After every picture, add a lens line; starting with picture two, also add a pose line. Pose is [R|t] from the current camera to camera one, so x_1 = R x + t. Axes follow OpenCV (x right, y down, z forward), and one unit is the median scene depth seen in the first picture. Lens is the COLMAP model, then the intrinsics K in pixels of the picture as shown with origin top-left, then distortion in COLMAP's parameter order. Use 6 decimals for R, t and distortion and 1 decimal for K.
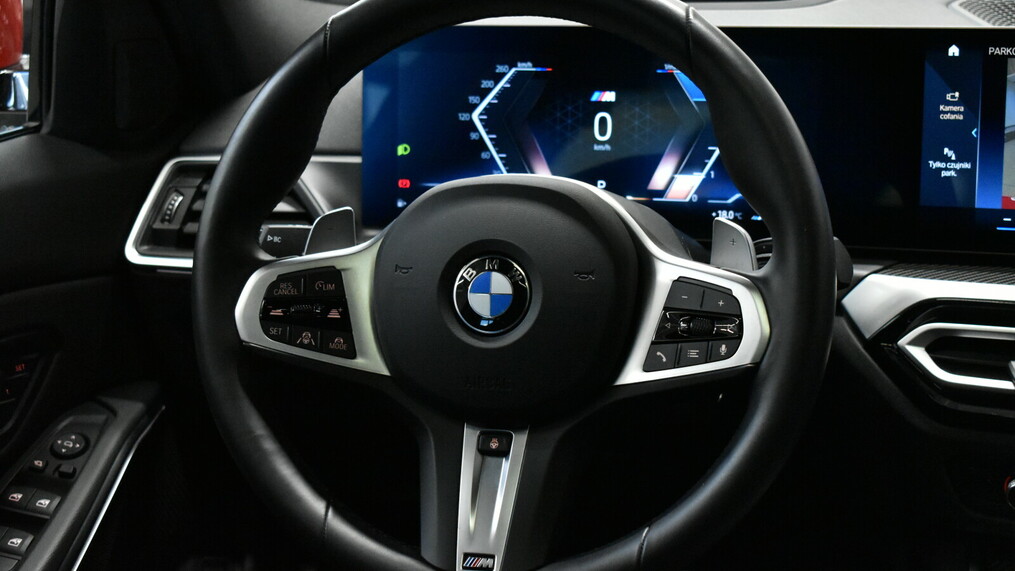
lens RADIAL K [[2035.9, 0, 507.5], [0, 2035.9, 285.5], [0, 0, 1]] dist [-0.008532, 0.022520]
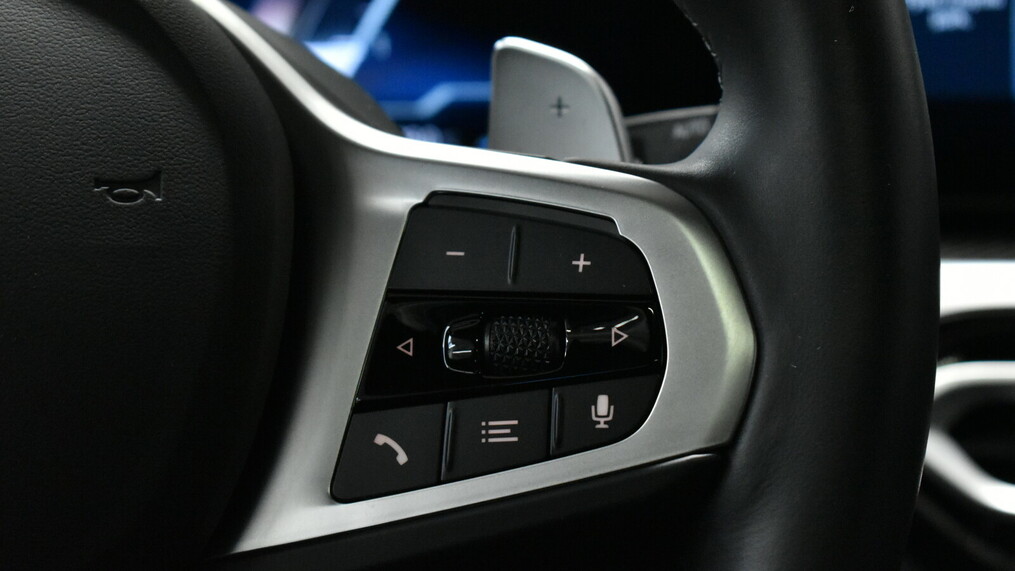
lens RADIAL K [[2367.1, 0, 507.5], [0, 2367.1, 285.5], [0, 0, 1]] dist [0.017224, -0.068889]
pose [[0.970307, -0.031335, 0.239837, 0.007942], [0.047672, 0.996898, -0.062620, 0.033814], [-0.237131, 0.072194, 0.968792, 0.653369]]
